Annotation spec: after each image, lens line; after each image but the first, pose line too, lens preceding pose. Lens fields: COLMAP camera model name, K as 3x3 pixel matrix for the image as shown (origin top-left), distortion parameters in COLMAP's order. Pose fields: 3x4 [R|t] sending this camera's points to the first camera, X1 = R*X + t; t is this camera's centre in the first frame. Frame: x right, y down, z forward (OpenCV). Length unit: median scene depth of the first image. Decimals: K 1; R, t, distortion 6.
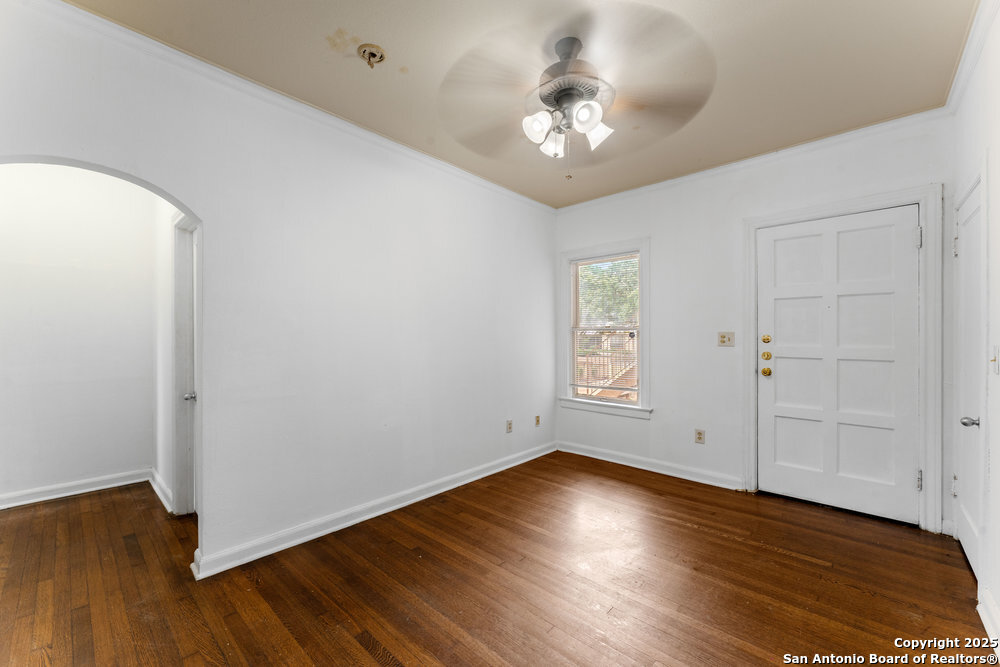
lens RADIAL K [[396.8, 0, 497.4], [0, 396.8, 333.4], [0, 0, 1]] dist [-0.011884, -0.000308]
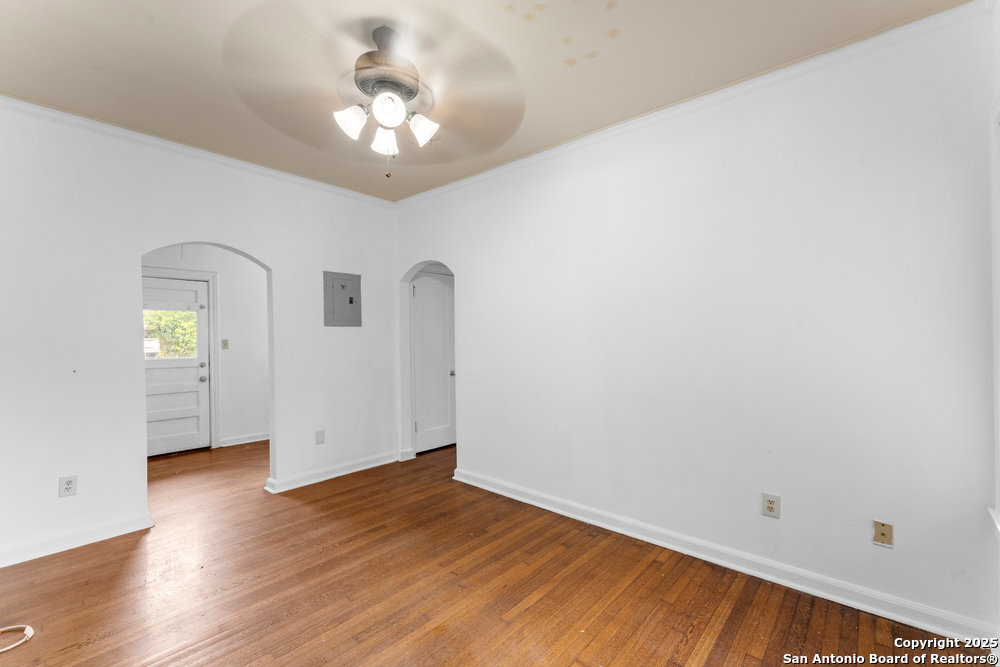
lens RADIAL K [[396.8, 0, 497.6], [0, 396.8, 338.5], [0, 0, 1]] dist [-0.011884, -0.000308]
pose [[0.054525, -0.007045, -0.998488, 0.780667], [0.003314, 0.999971, -0.006874, 0.004830], [0.998507, -0.002934, 0.054547, 0.826803]]
